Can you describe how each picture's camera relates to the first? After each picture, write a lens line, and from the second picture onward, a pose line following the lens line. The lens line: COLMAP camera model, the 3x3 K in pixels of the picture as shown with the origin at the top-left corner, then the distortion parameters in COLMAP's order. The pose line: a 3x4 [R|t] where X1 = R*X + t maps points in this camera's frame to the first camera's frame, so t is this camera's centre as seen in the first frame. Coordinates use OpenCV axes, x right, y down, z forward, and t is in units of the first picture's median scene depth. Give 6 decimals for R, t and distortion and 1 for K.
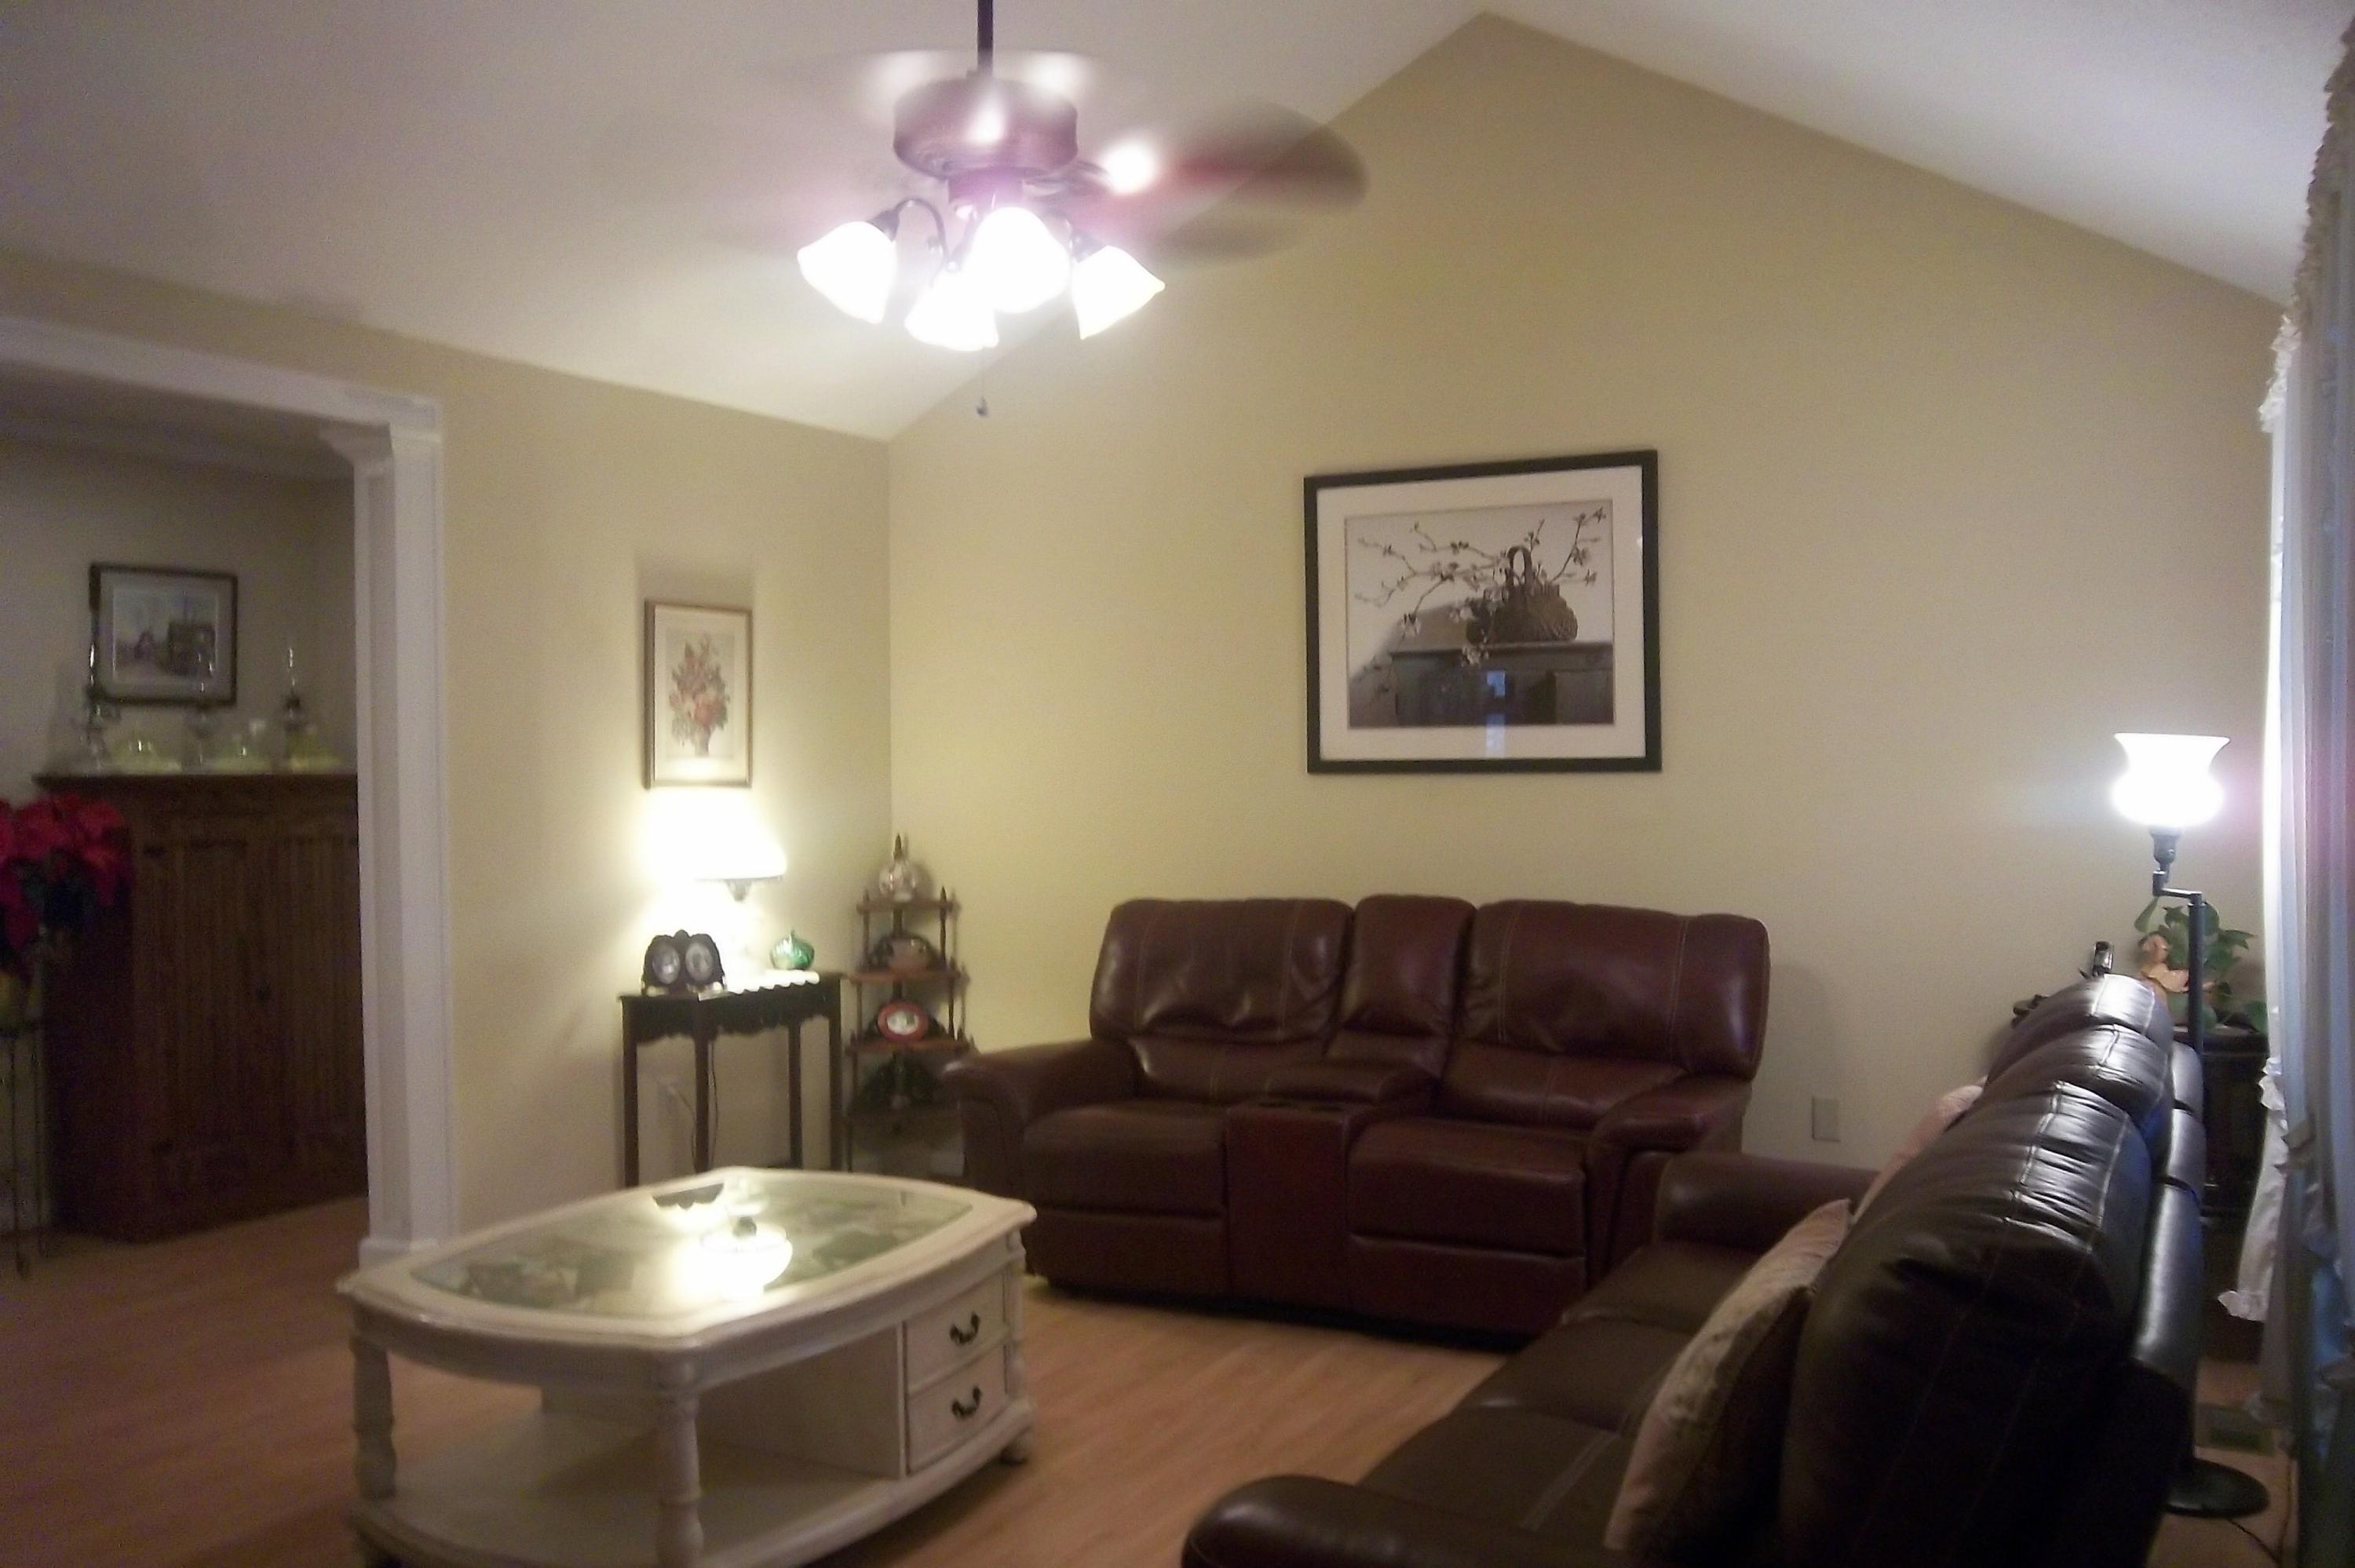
lens RADIAL K [[2005.2, 0, 1202.4], [0, 2005.2, 781.7], [0, 0, 1]] dist [-0.103527, 0.084369]
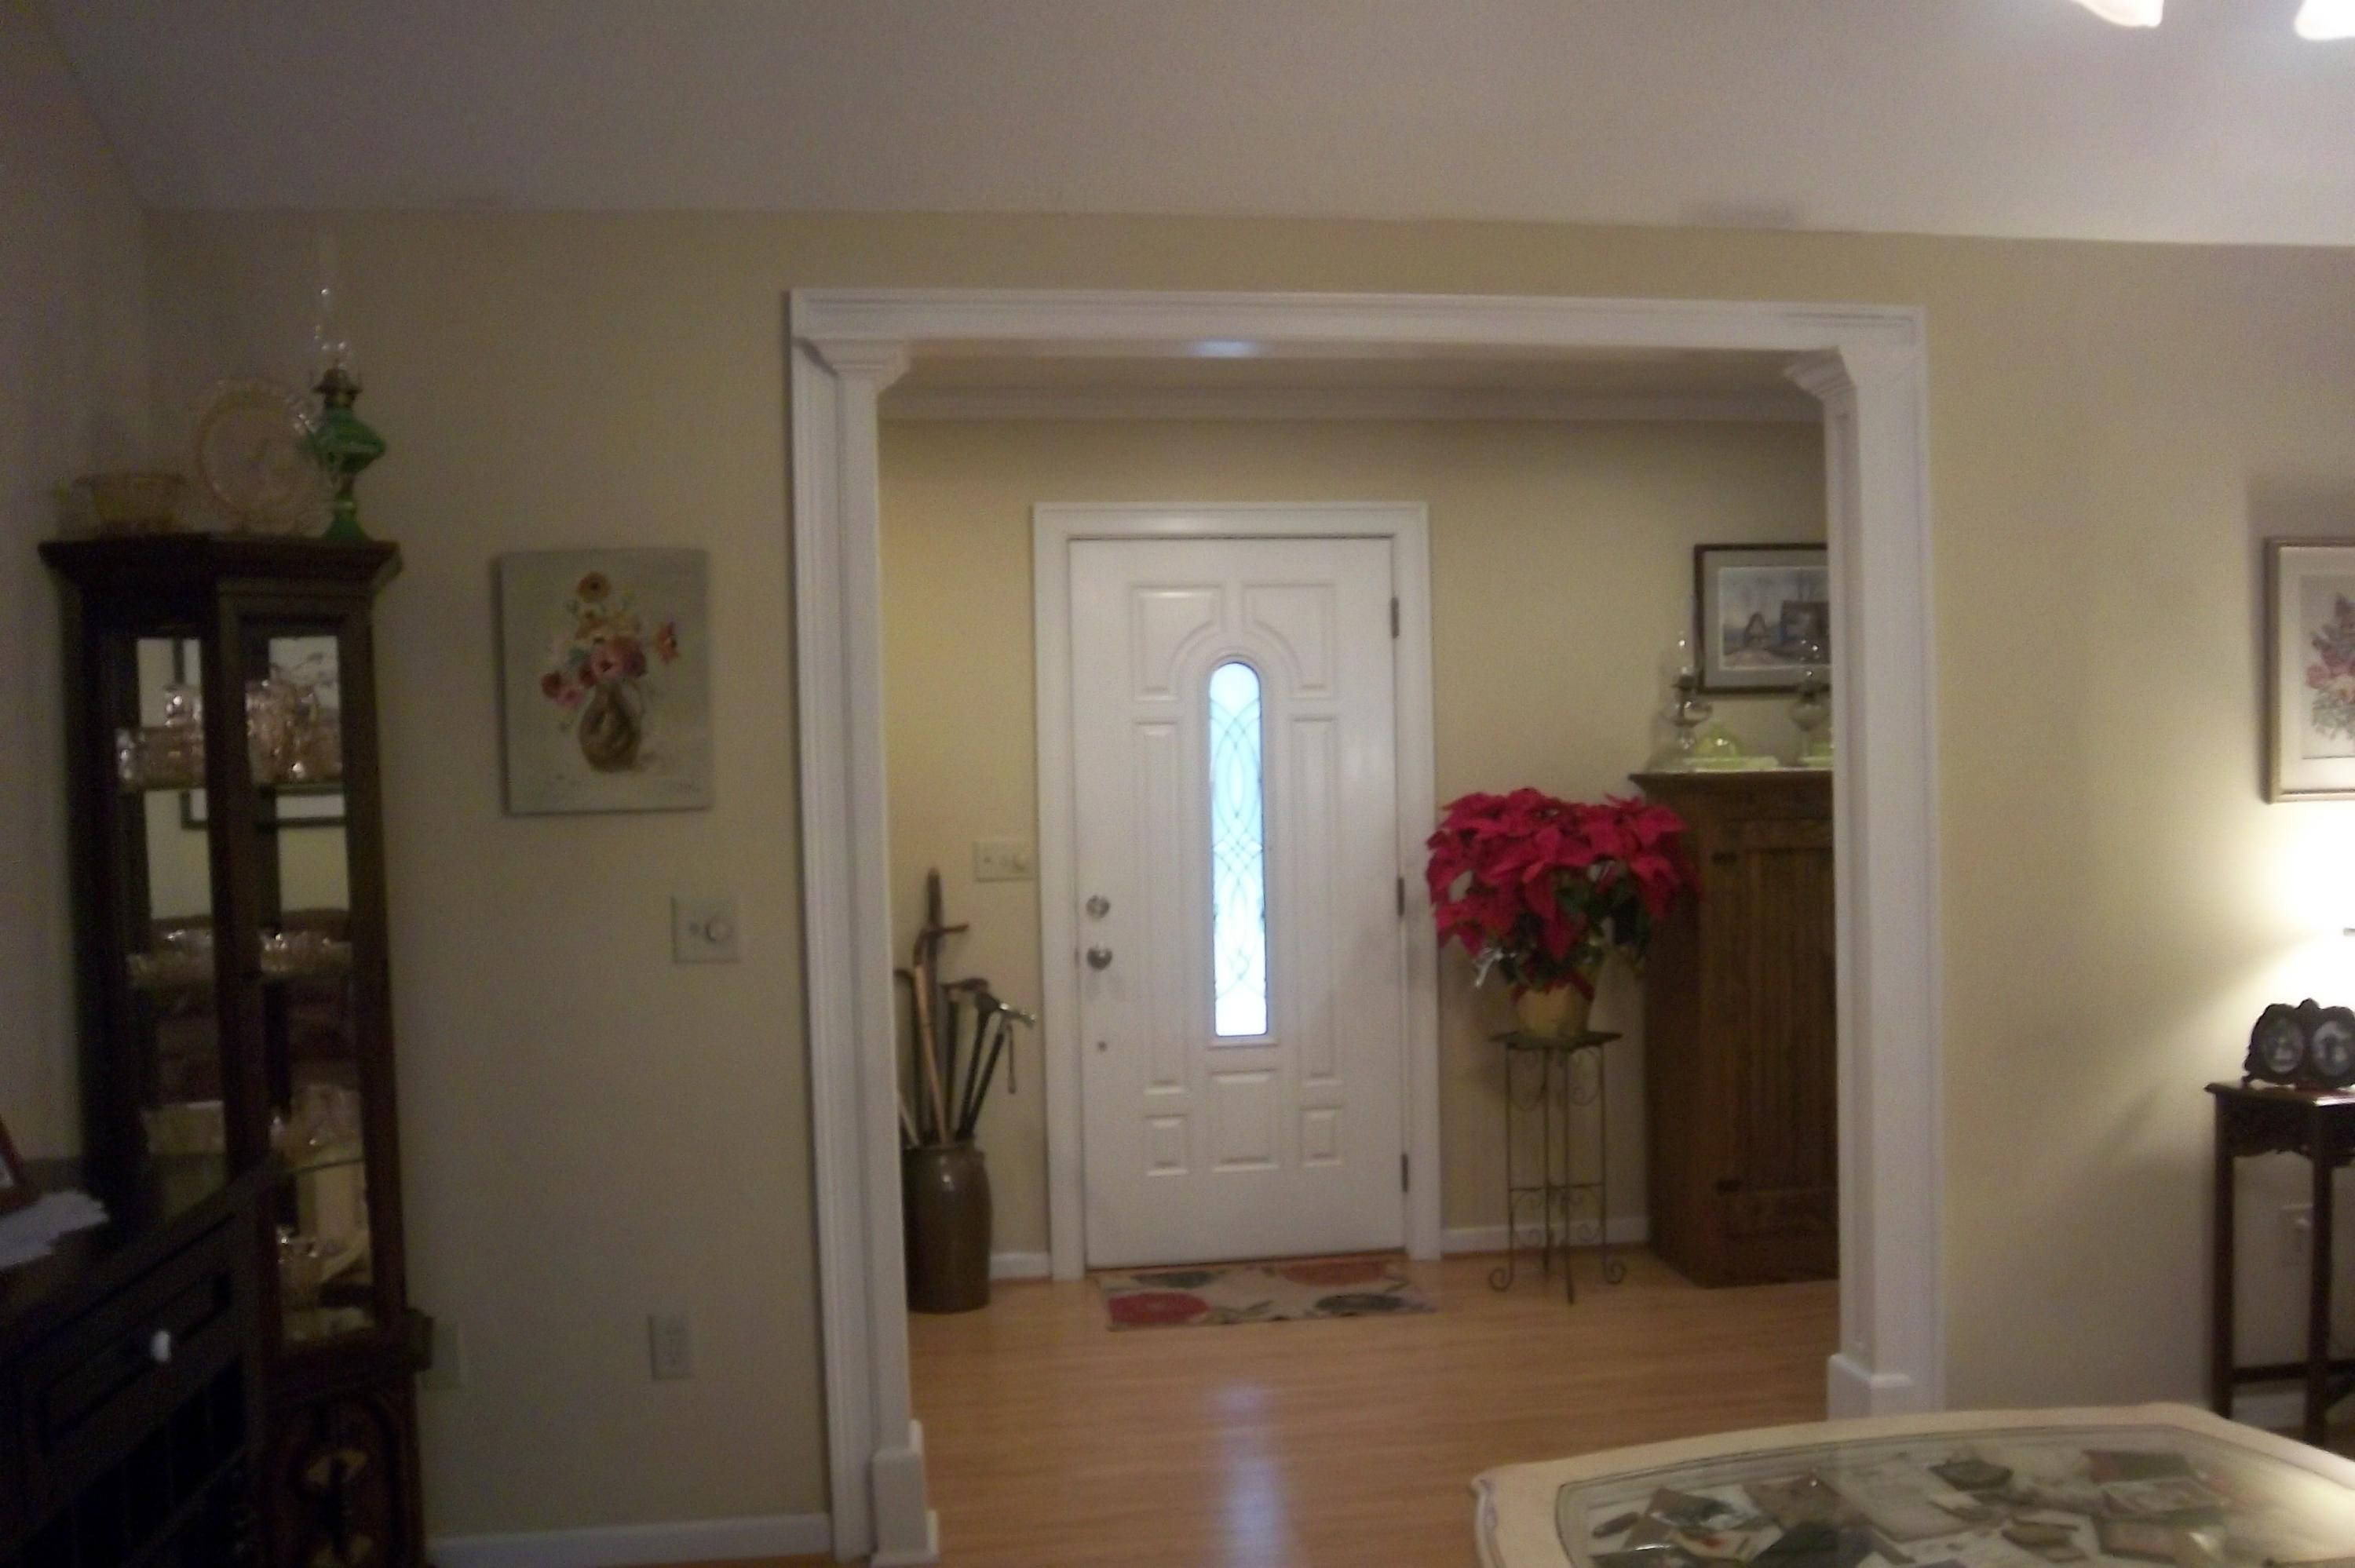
lens RADIAL K [[2005.2, 0, 1202.4], [0, 2005.2, 781.7], [0, 0, 1]] dist [-0.103527, 0.084369]
pose [[0.575377, 0.011557, -0.817807, 0.078389], [0.005374, 0.999825, 0.017910, -0.017973], [0.817871, -0.014699, 0.575214, 0.273775]]
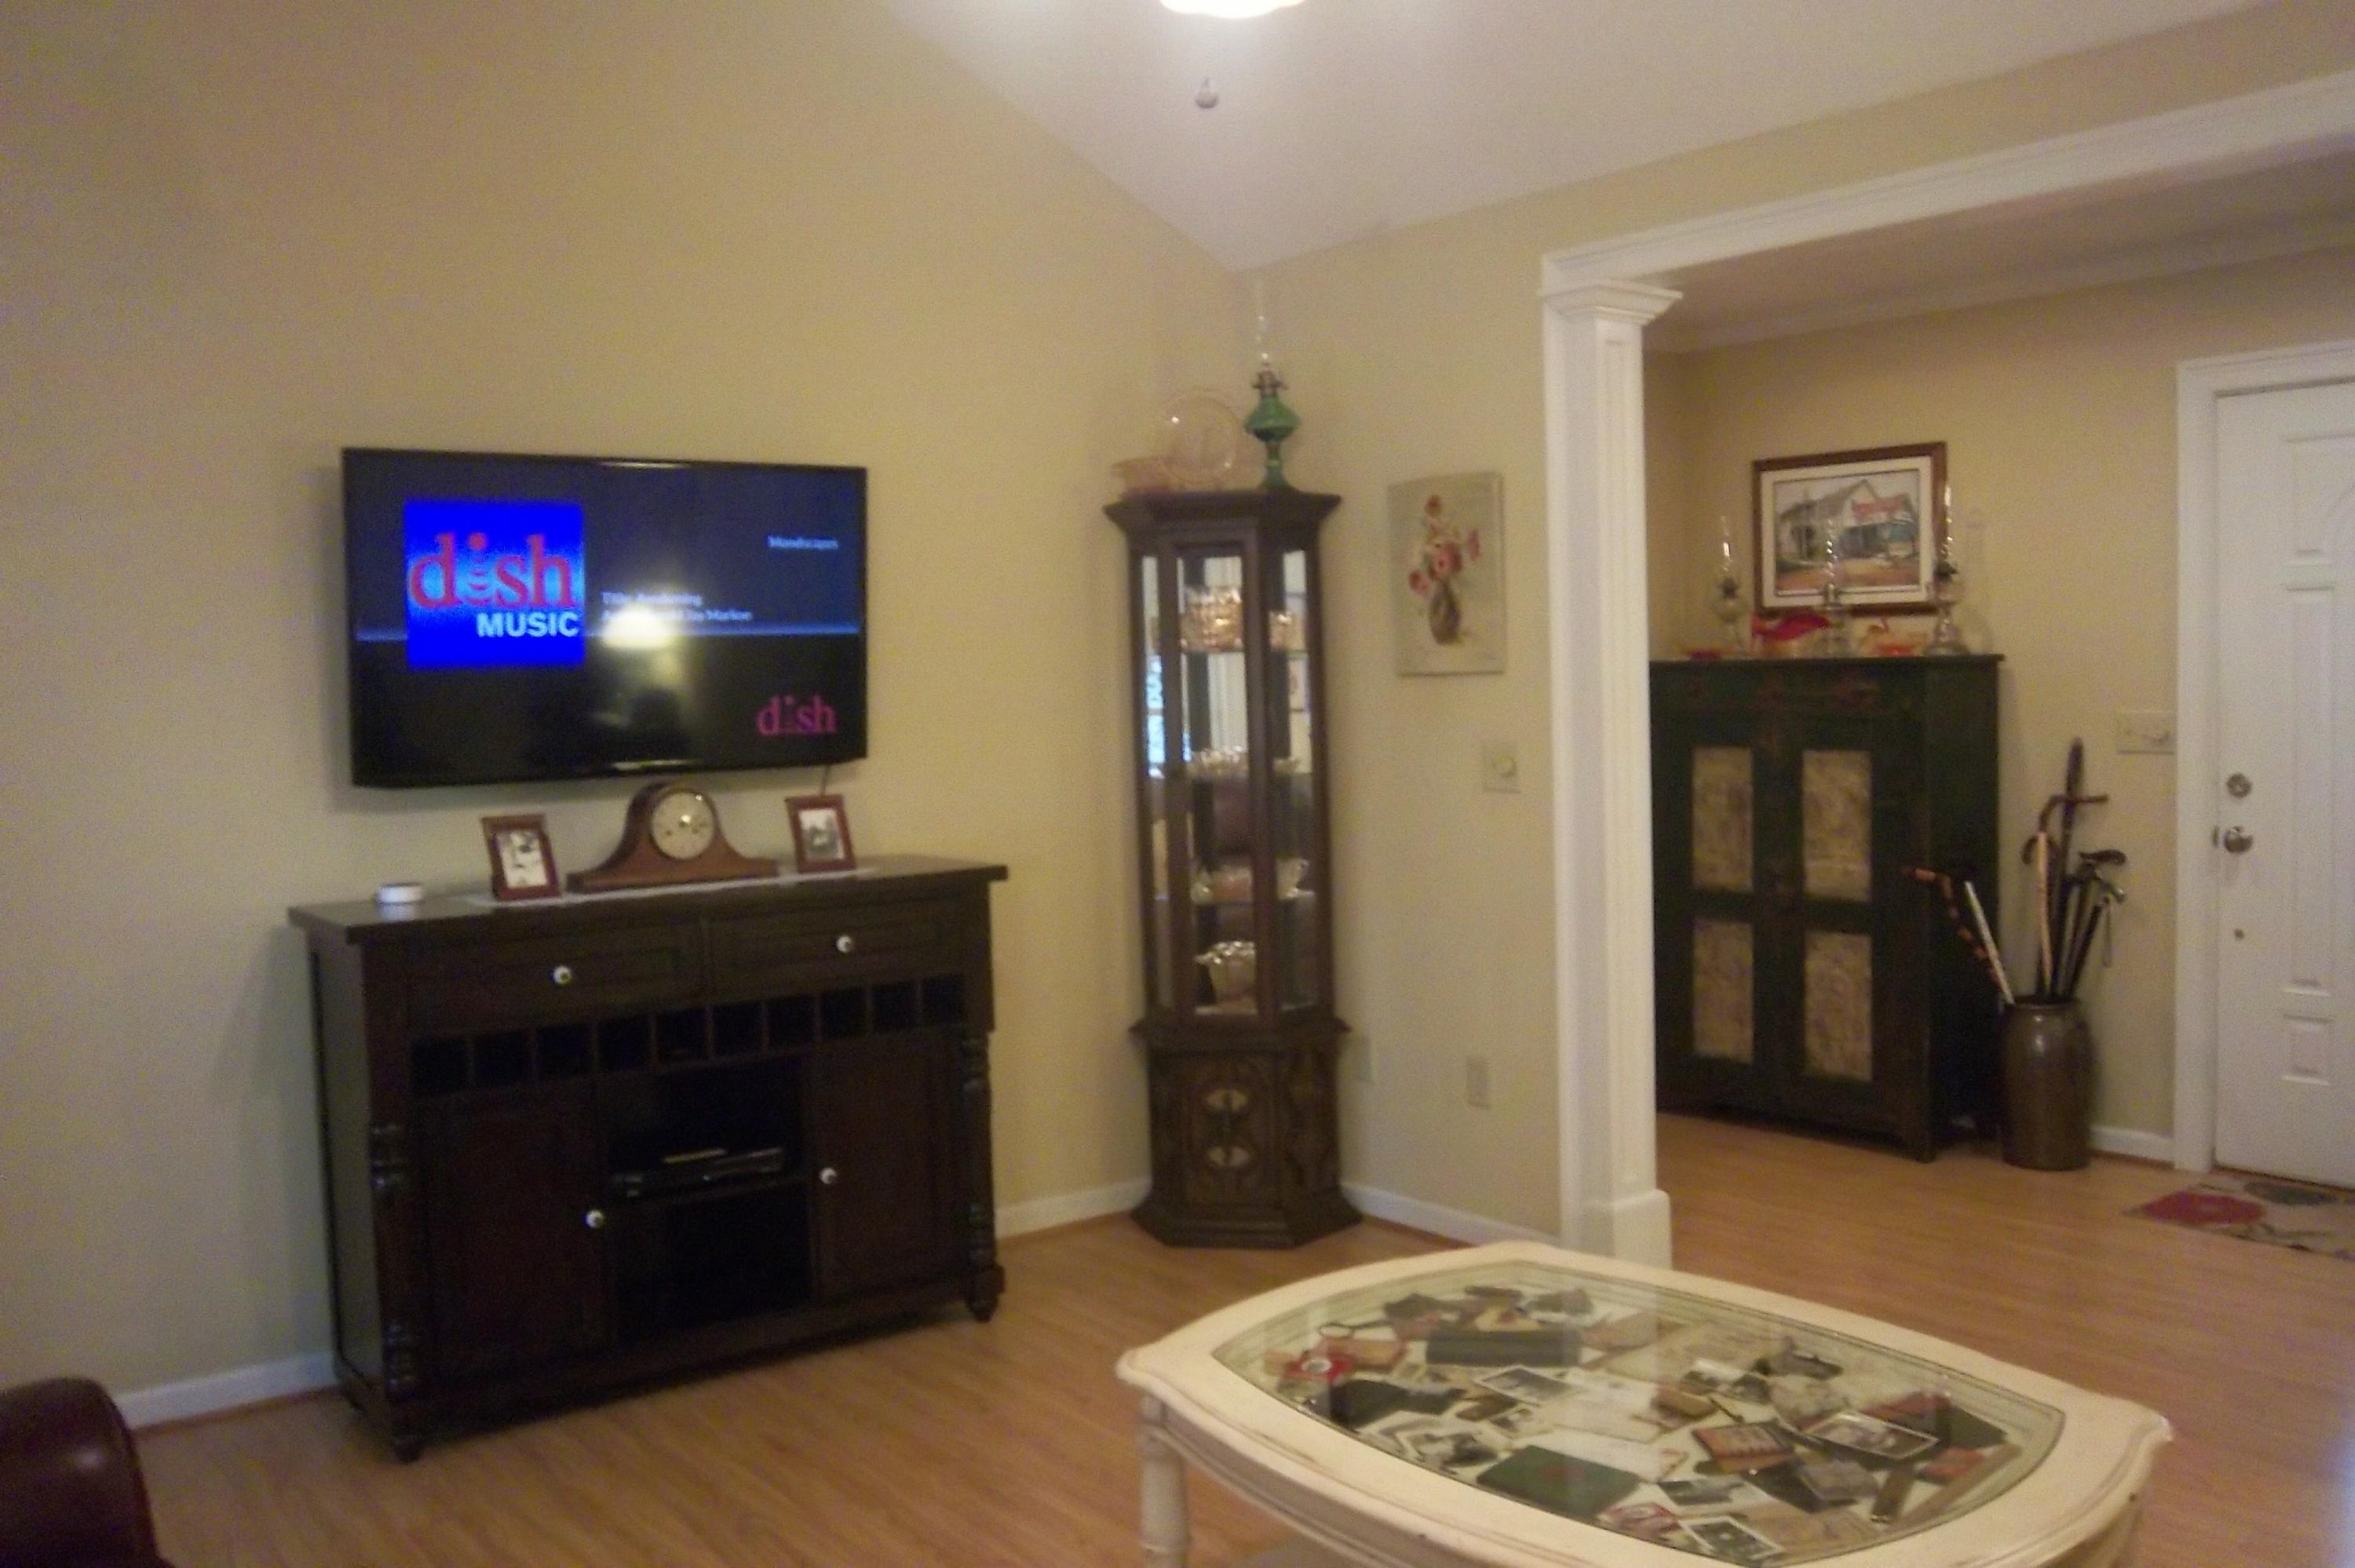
lens RADIAL K [[2005.2, 0, 1202.4], [0, 2005.2, 781.7], [0, 0, 1]] dist [-0.103527, 0.084369]
pose [[-0.424837, 0.074635, -0.902188, 0.260877], [0.018710, 0.997107, 0.073677, -0.017102], [0.905076, 0.014421, -0.425005, 0.737673]]
